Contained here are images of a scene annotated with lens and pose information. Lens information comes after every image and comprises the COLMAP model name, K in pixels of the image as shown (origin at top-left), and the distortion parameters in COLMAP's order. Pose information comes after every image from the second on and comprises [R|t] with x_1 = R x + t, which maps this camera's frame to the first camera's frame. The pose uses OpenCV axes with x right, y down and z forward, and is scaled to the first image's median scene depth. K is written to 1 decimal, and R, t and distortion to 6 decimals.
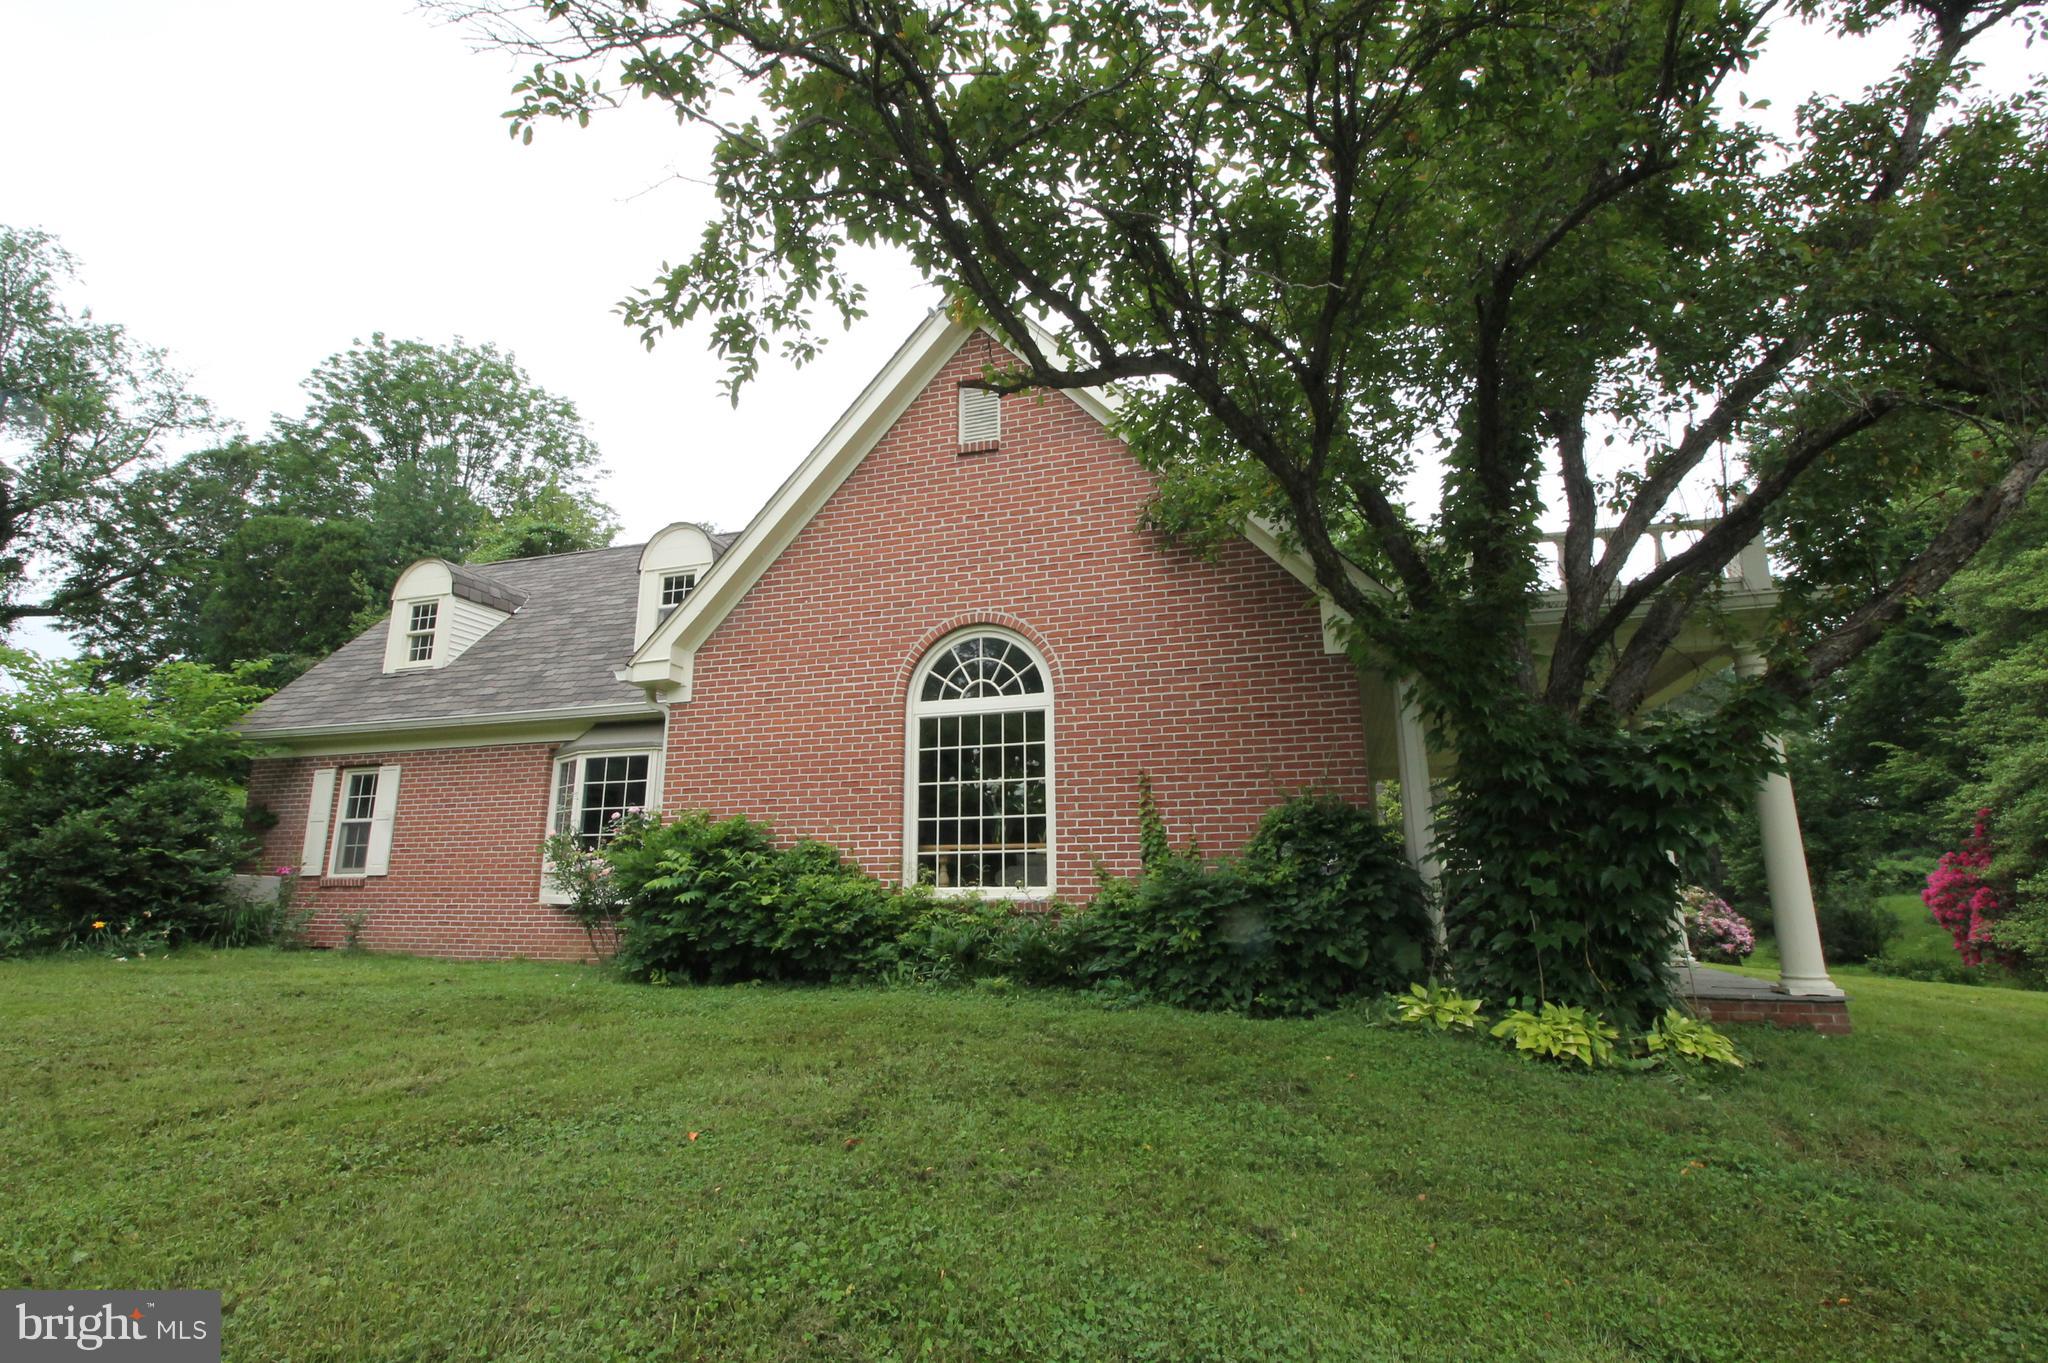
lens RADIAL K [[974.5, 0, 1027.5], [0, 974.5, 666.4], [0, 0, 1]] dist [-0.001477, -0.012103]
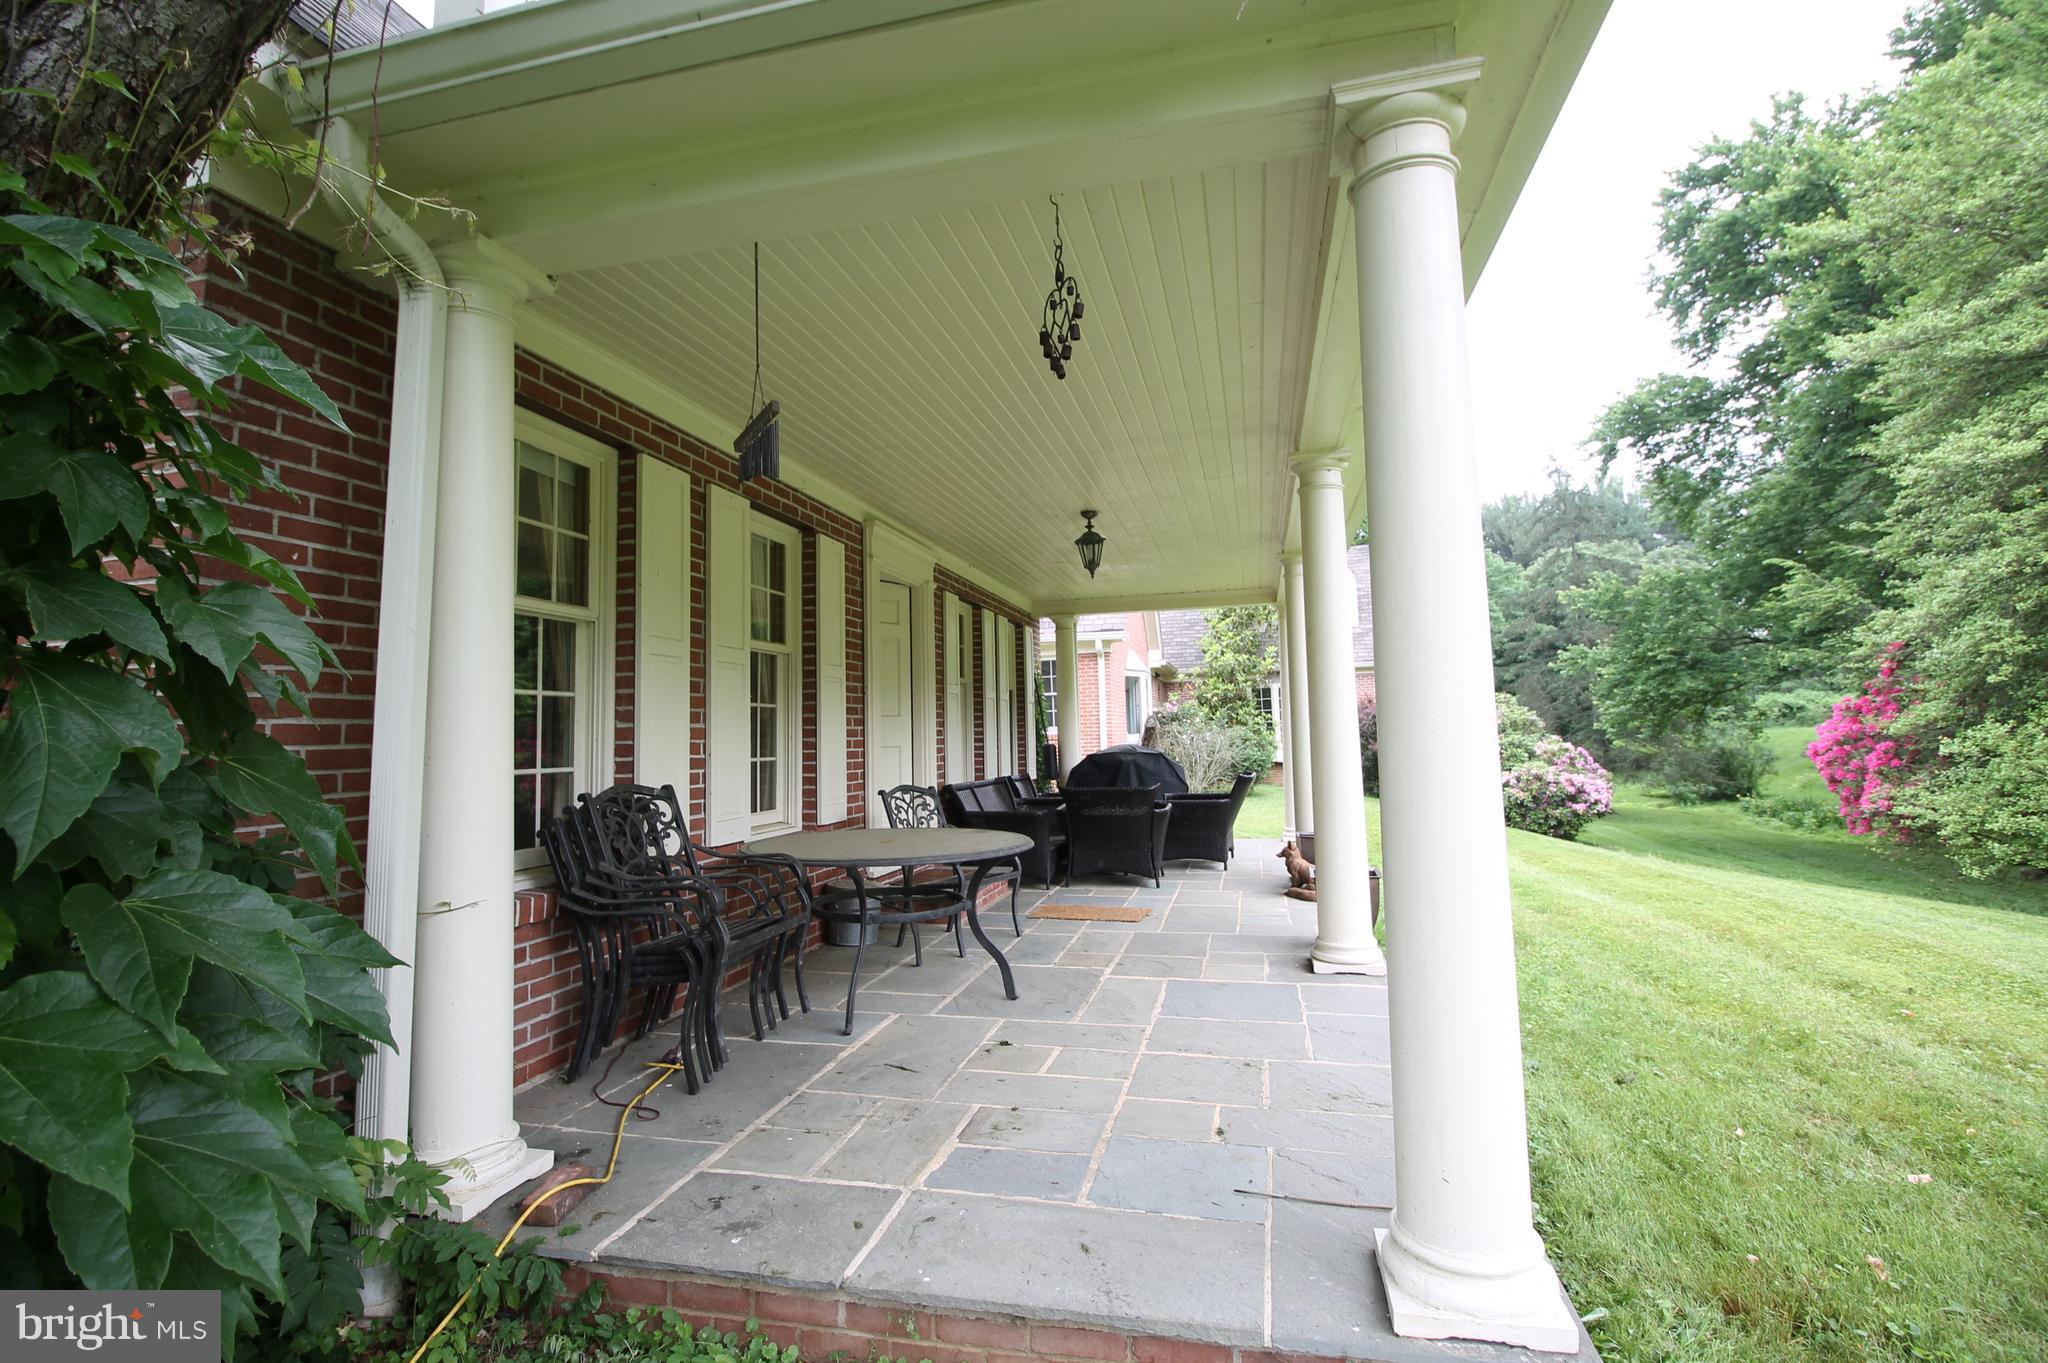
lens RADIAL K [[974.5, 0, 1027.5], [0, 974.5, 666.4], [0, 0, 1]] dist [-0.001477, -0.012103]
pose [[0.997658, -0.019752, 0.065478, 0.247056], [0.009272, 0.987612, 0.156640, 0.039684], [-0.067761, -0.155666, 0.985483, 0.281534]]
